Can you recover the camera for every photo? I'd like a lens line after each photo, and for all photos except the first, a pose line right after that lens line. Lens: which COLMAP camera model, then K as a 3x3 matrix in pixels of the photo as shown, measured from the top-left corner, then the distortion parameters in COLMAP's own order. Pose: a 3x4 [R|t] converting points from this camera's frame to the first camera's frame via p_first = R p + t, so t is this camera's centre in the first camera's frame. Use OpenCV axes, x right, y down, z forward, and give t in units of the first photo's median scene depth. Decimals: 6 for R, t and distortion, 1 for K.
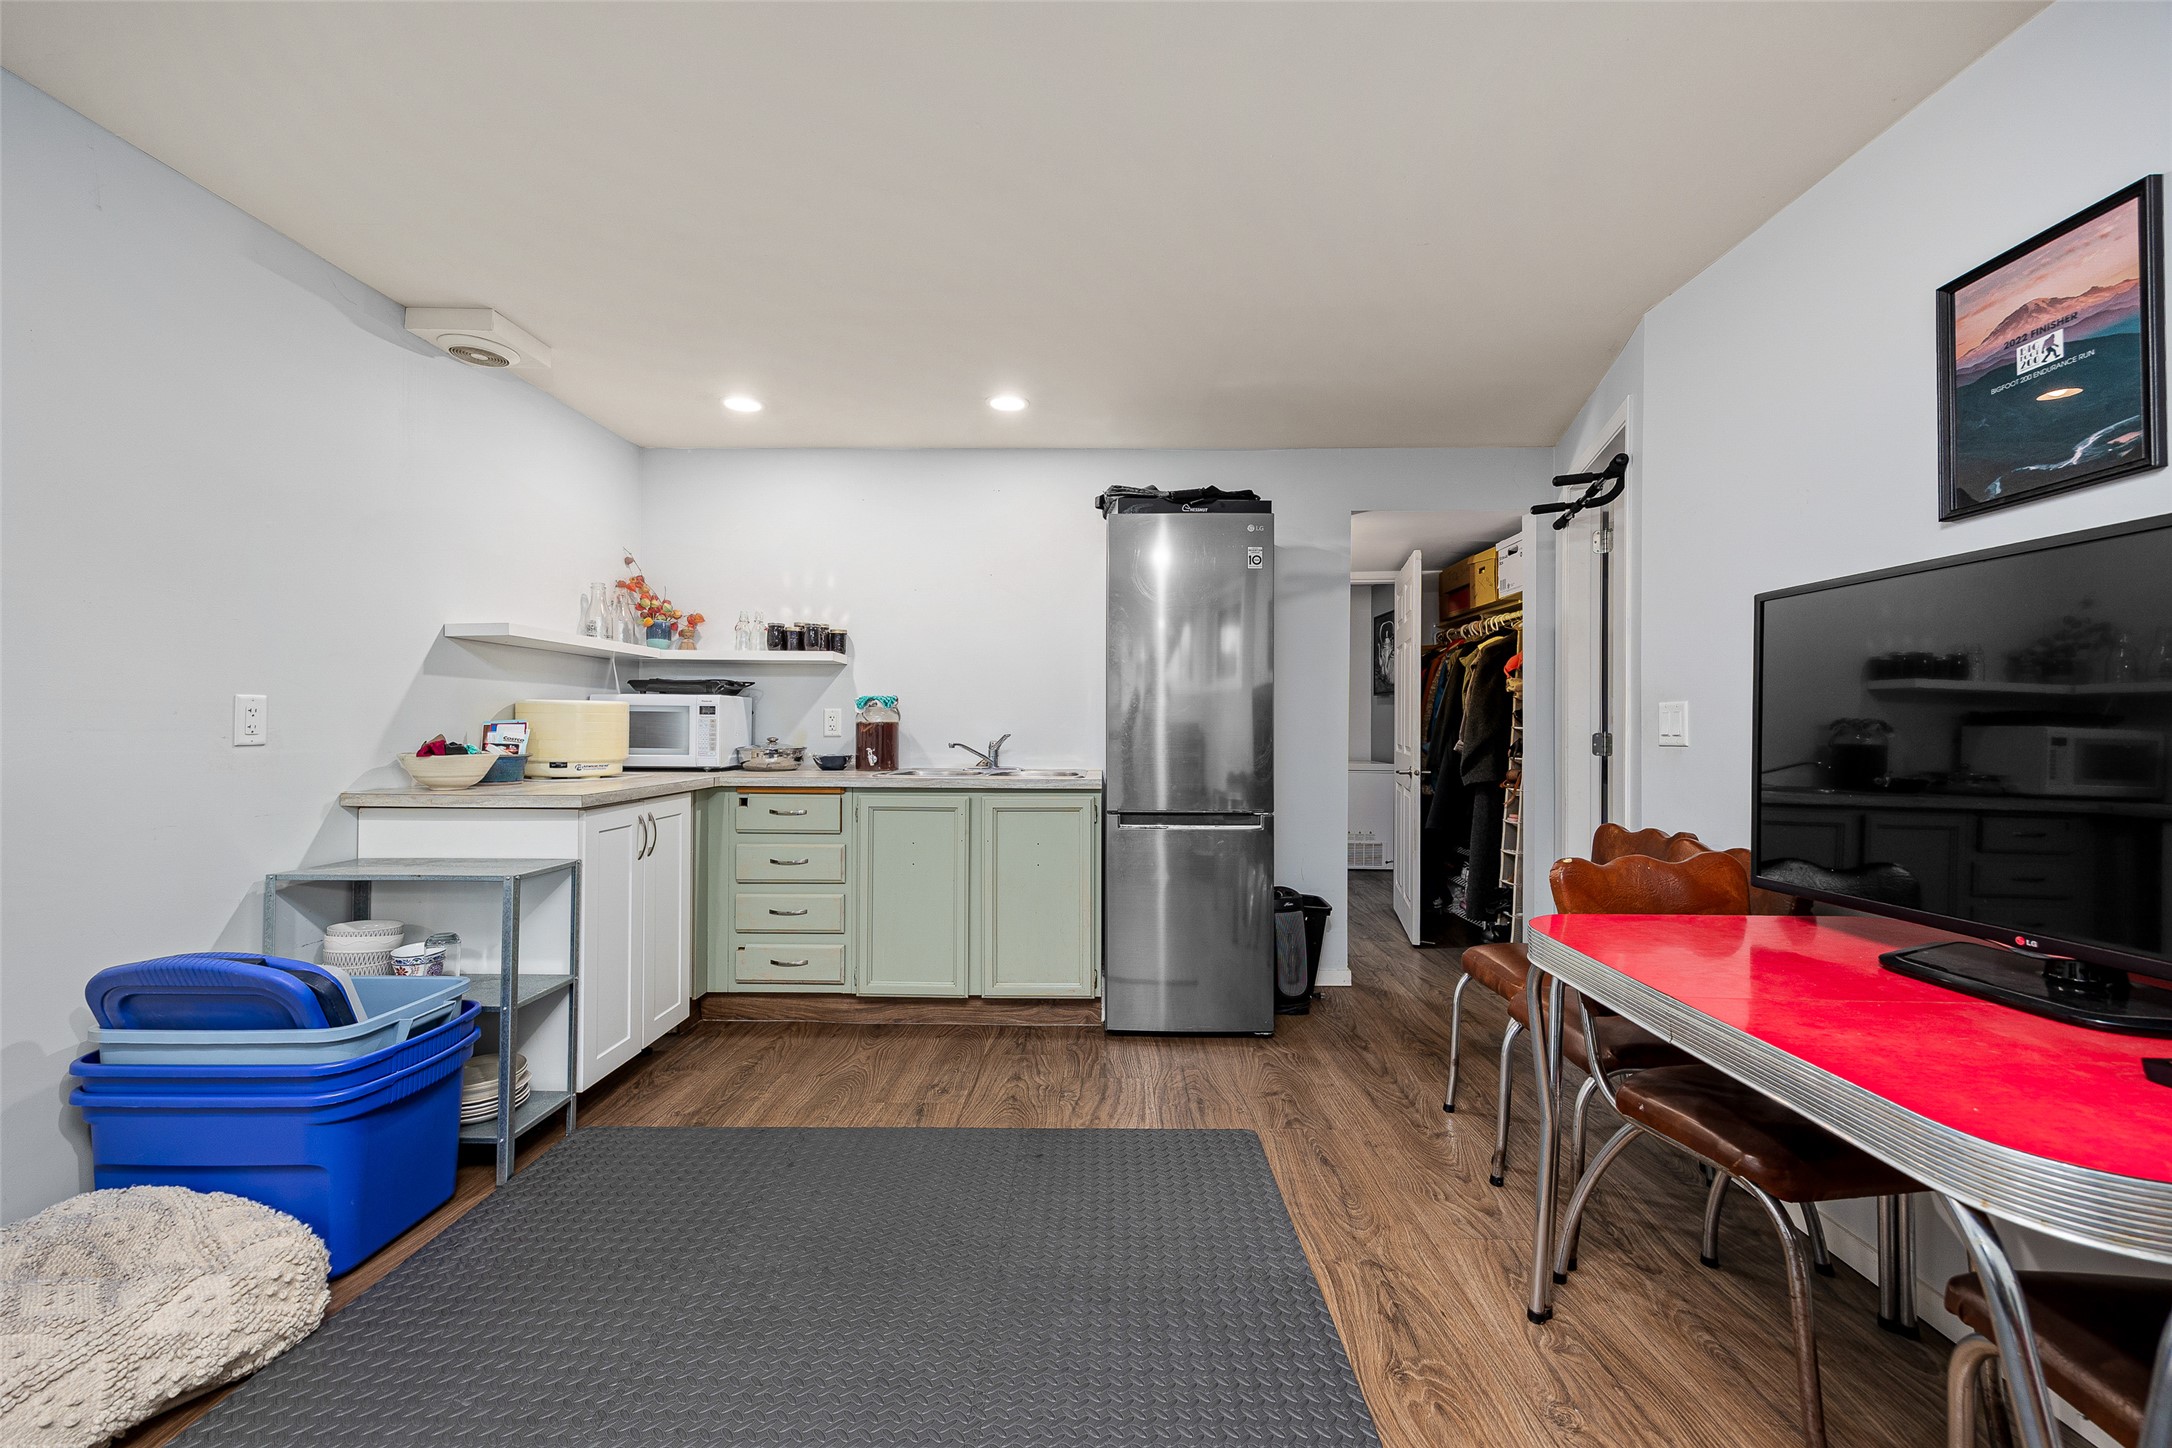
lens RADIAL K [[881.2, 0, 1091.5], [0, 881.2, 696.1], [0, 0, 1]] dist [0.005621, 0.000014]
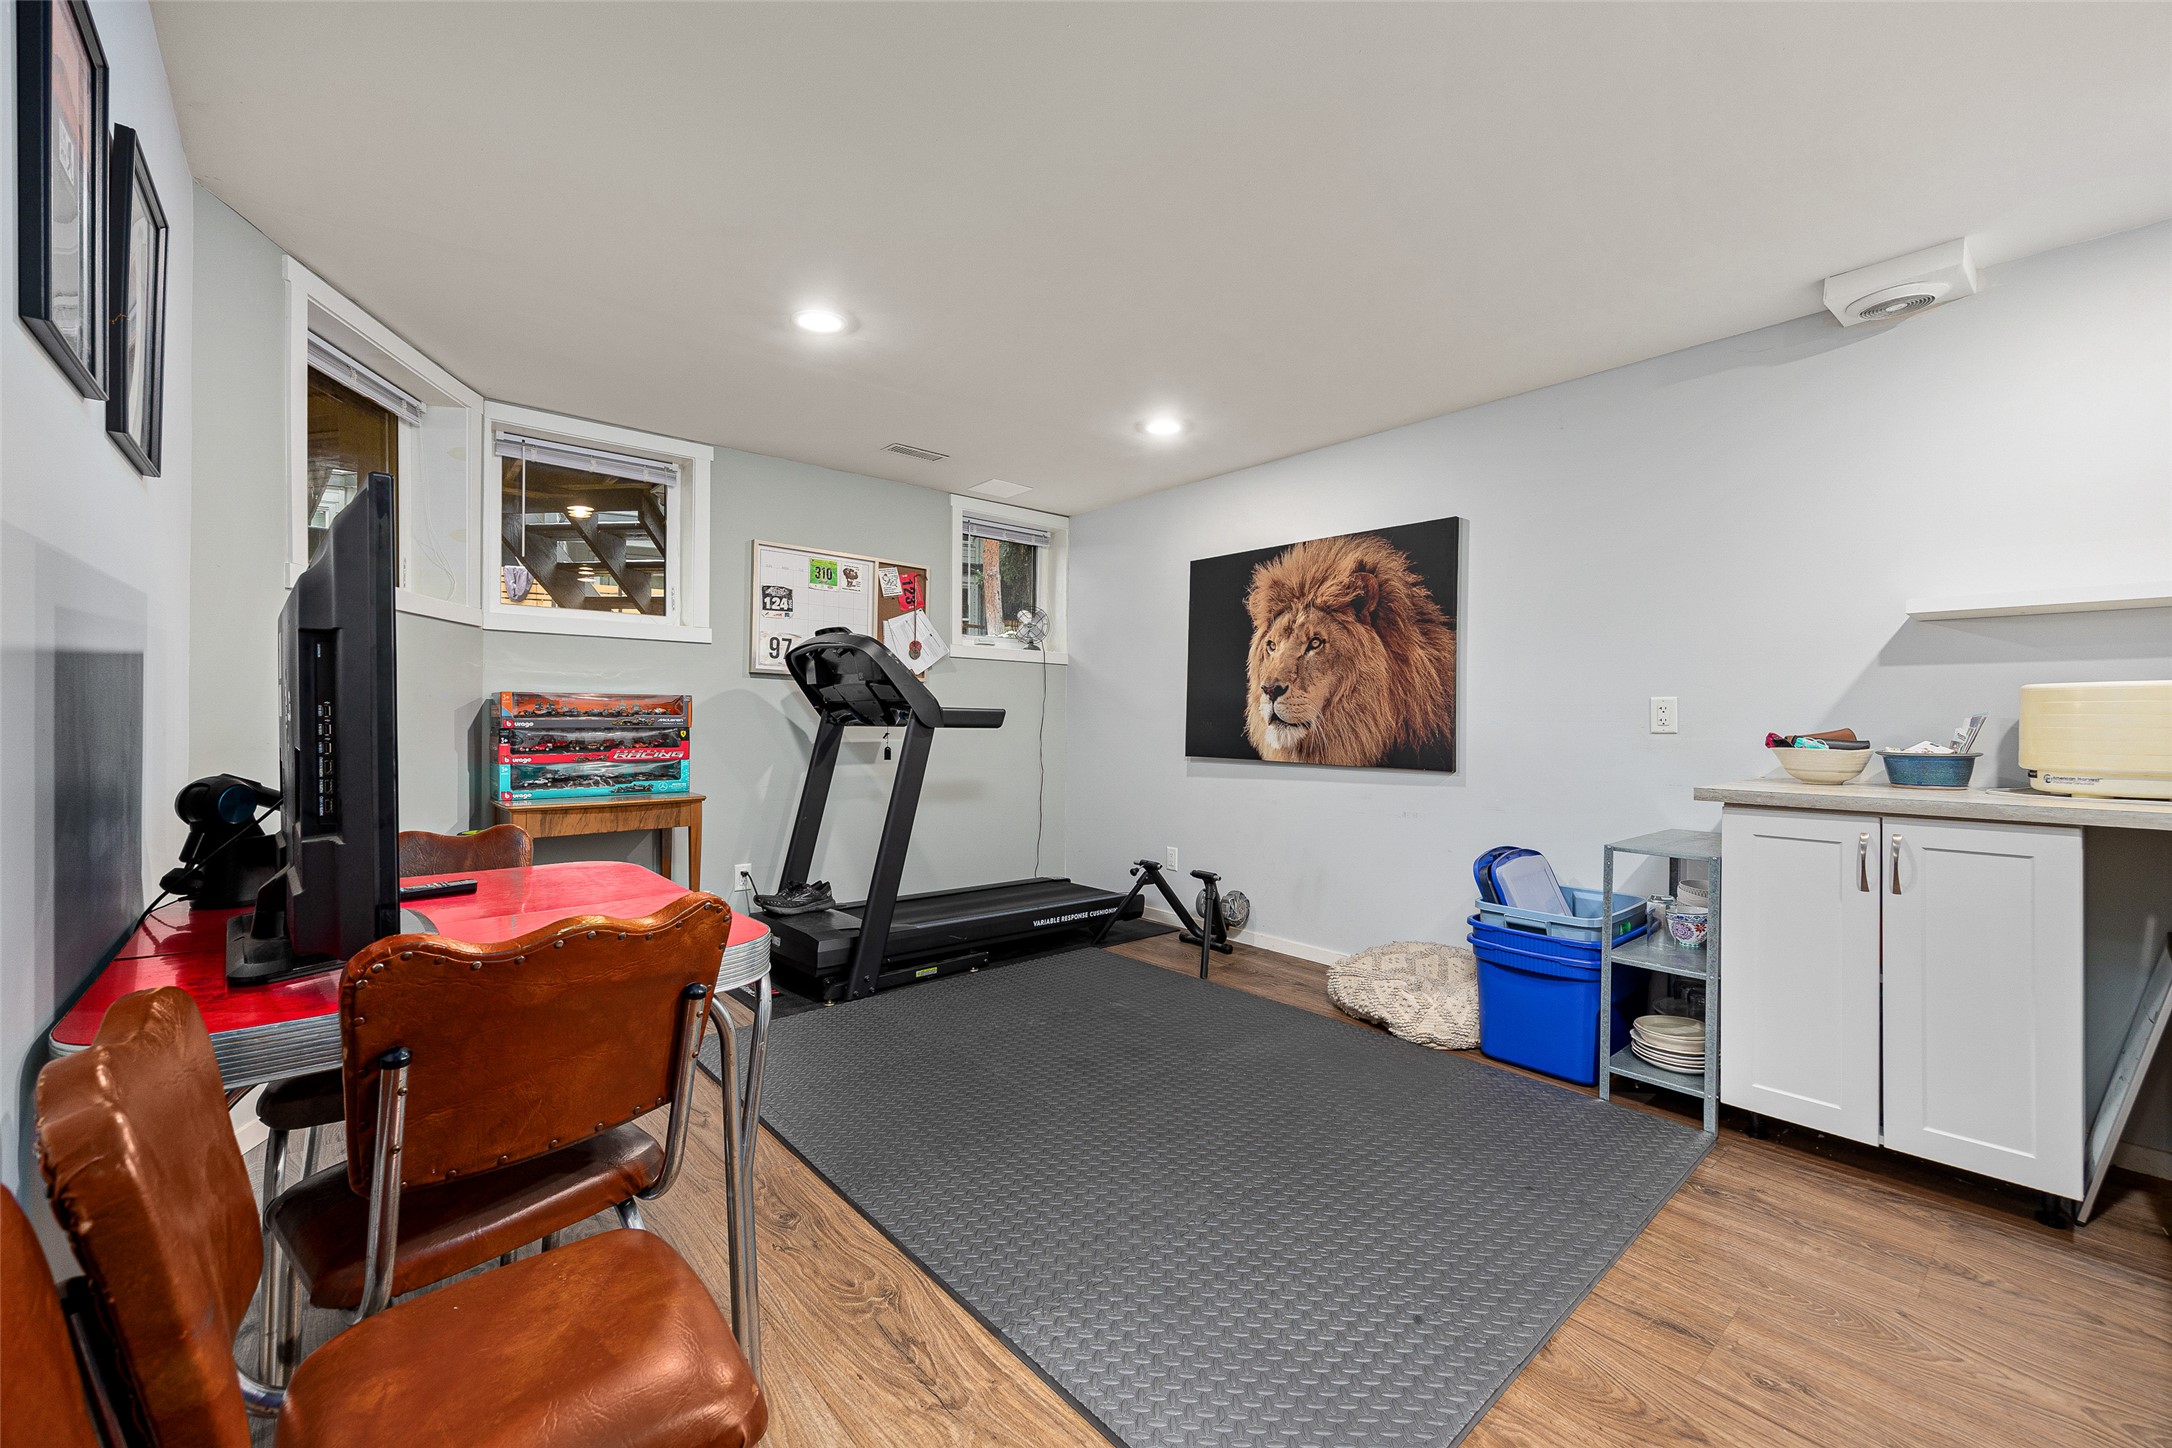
lens RADIAL K [[876.5, 0, 1084.3], [0, 876.5, 715.5], [0, 0, 1]] dist [0.007807, -0.000243]
pose [[-0.747525, -0.008930, -0.664174, 0.770958], [0.017238, 0.999312, -0.032838, 0.069134], [0.664010, -0.035996, -0.746856, 1.718709]]
